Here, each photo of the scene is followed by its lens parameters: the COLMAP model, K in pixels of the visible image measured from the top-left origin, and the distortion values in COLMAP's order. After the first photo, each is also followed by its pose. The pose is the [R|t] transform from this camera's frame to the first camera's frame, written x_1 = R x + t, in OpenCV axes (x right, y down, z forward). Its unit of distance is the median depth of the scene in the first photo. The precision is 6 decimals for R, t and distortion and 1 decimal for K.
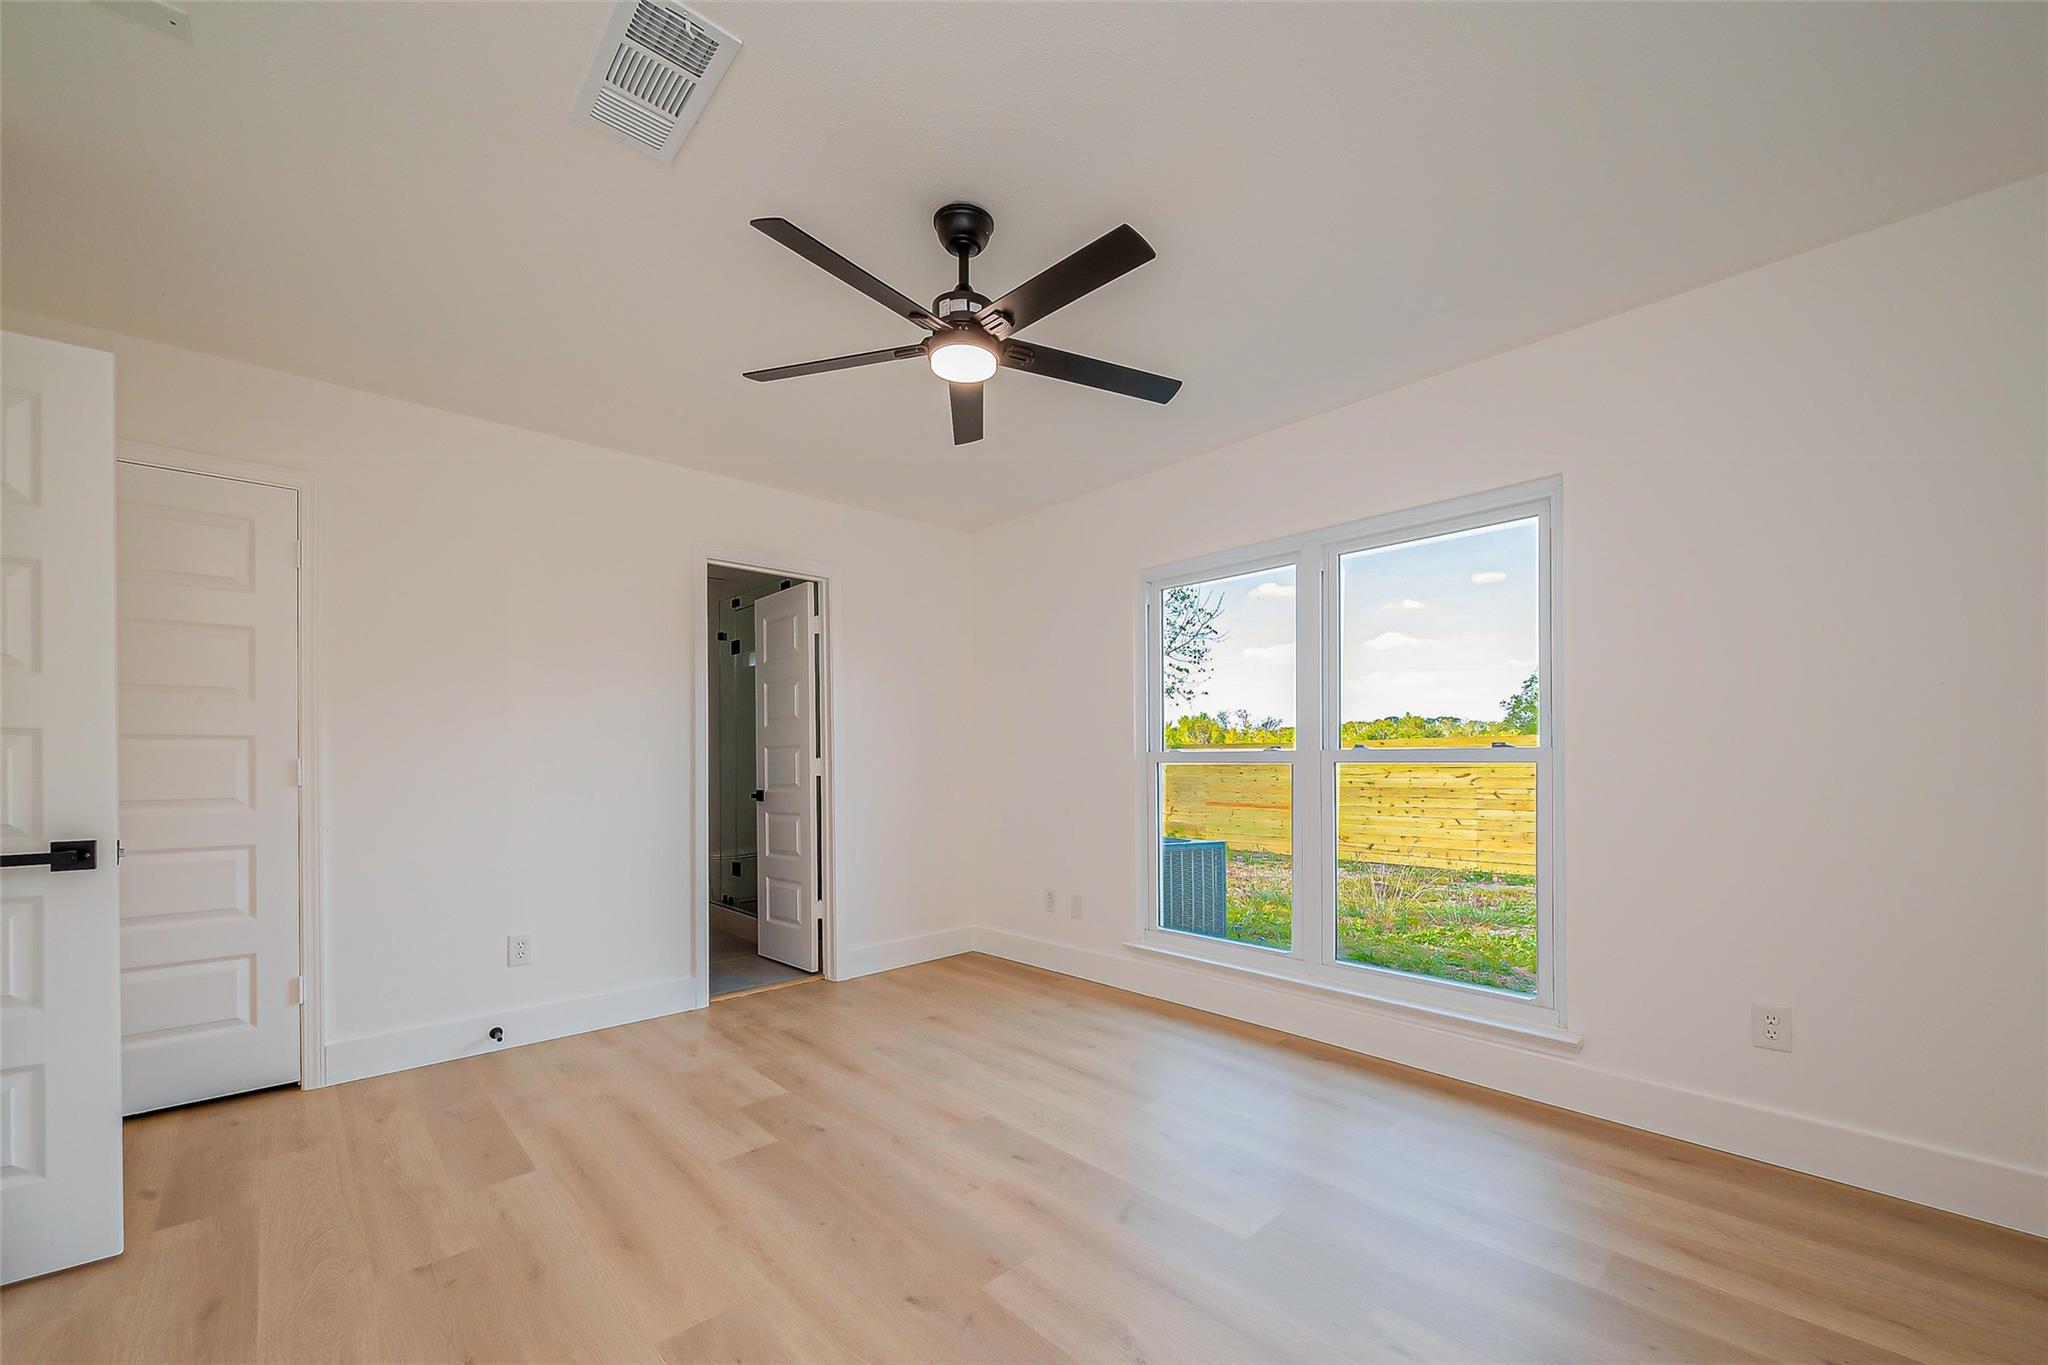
lens RADIAL K [[817.7, 0, 1033.1], [0, 817.7, 752.5], [0, 0, 1]] dist [-0.002442, -0.000300]
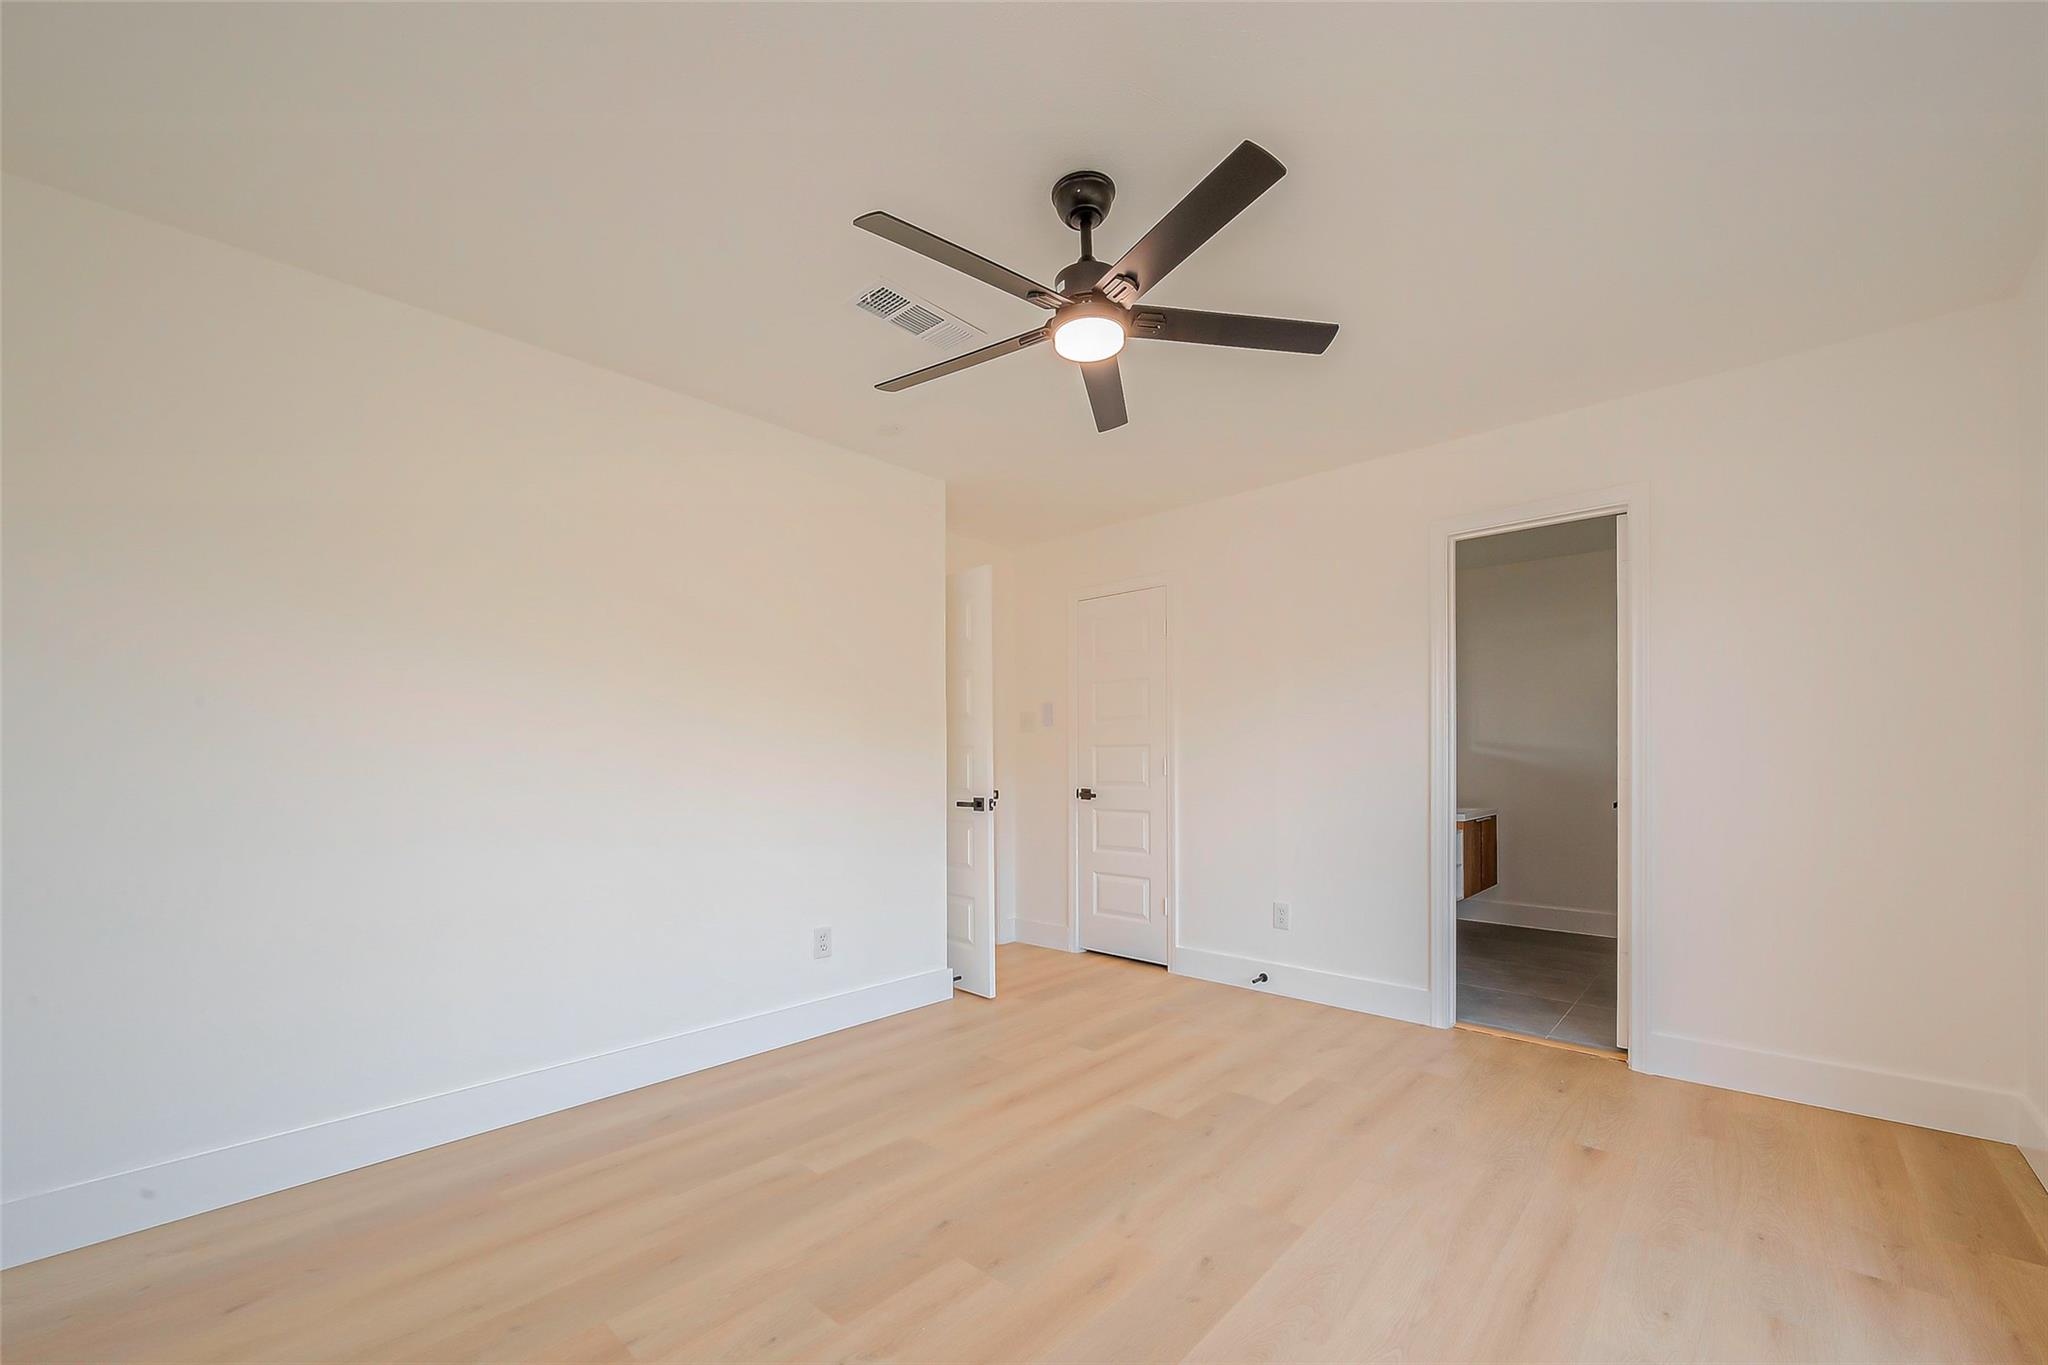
lens RADIAL K [[817.7, 0, 1033.1], [0, 817.7, 752.5], [0, 0, 1]] dist [-0.002442, -0.000300]
pose [[0.065691, -0.003800, -0.997833, 0.622720], [0.016072, 0.999867, -0.002749, -0.002143], [0.997711, -0.015857, 0.065744, 0.631621]]
